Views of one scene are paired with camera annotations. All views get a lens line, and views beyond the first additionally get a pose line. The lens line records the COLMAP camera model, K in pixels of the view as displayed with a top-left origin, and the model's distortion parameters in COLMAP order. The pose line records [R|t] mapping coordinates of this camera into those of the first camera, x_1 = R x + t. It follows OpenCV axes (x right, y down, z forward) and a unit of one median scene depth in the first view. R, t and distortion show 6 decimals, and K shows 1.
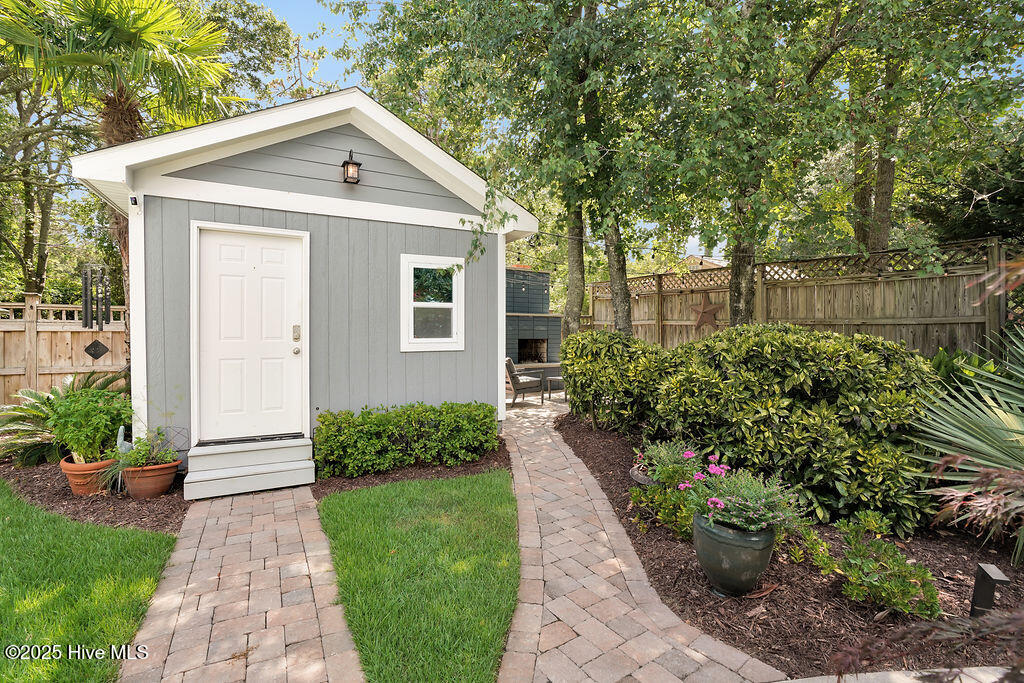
lens RADIAL K [[484.0, 0, 510.8], [0, 484.0, 320.5], [0, 0, 1]] dist [-0.001553, 0.000089]
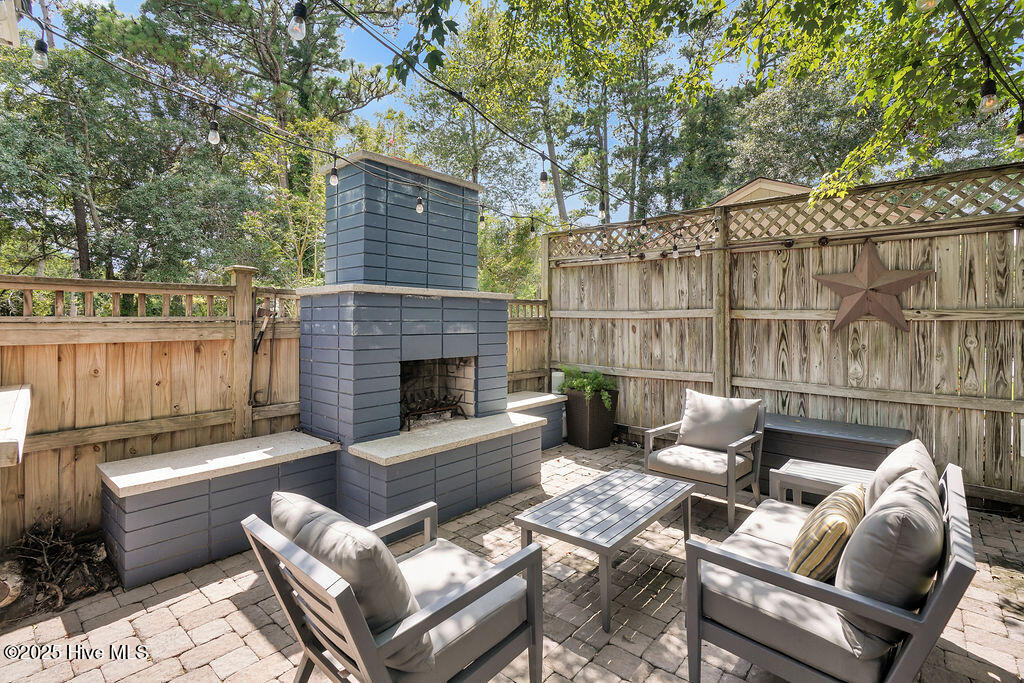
lens RADIAL K [[484.0, 0, 510.8], [0, 484.0, 320.5], [0, 0, 1]] dist [-0.001553, 0.000089]
pose [[0.963390, -0.001838, 0.268097, -0.001308], [-0.004267, 0.999745, 0.022187, 0.001038], [-0.268069, -0.022519, 0.963136, 0.660656]]
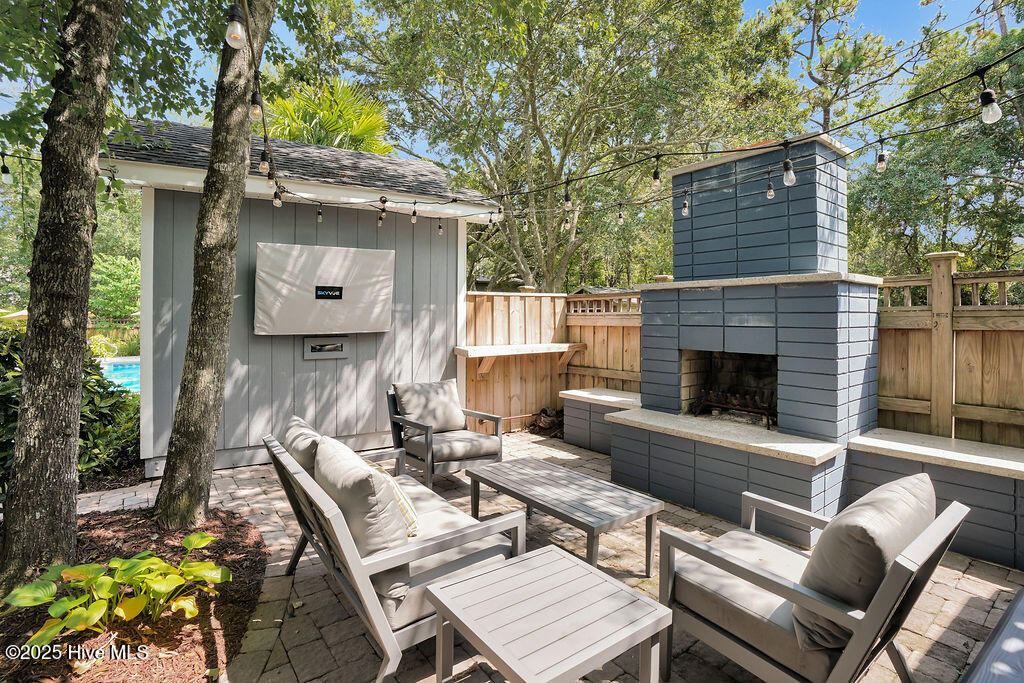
lens RADIAL K [[484.0, 0, 510.8], [0, 484.0, 320.5], [0, 0, 1]] dist [-0.001553, 0.000089]
pose [[0.072330, 0.002532, -0.997378, 0.399943], [0.020129, 0.999789, 0.003998, 0.011581], [0.997178, -0.020365, 0.072263, 0.860123]]
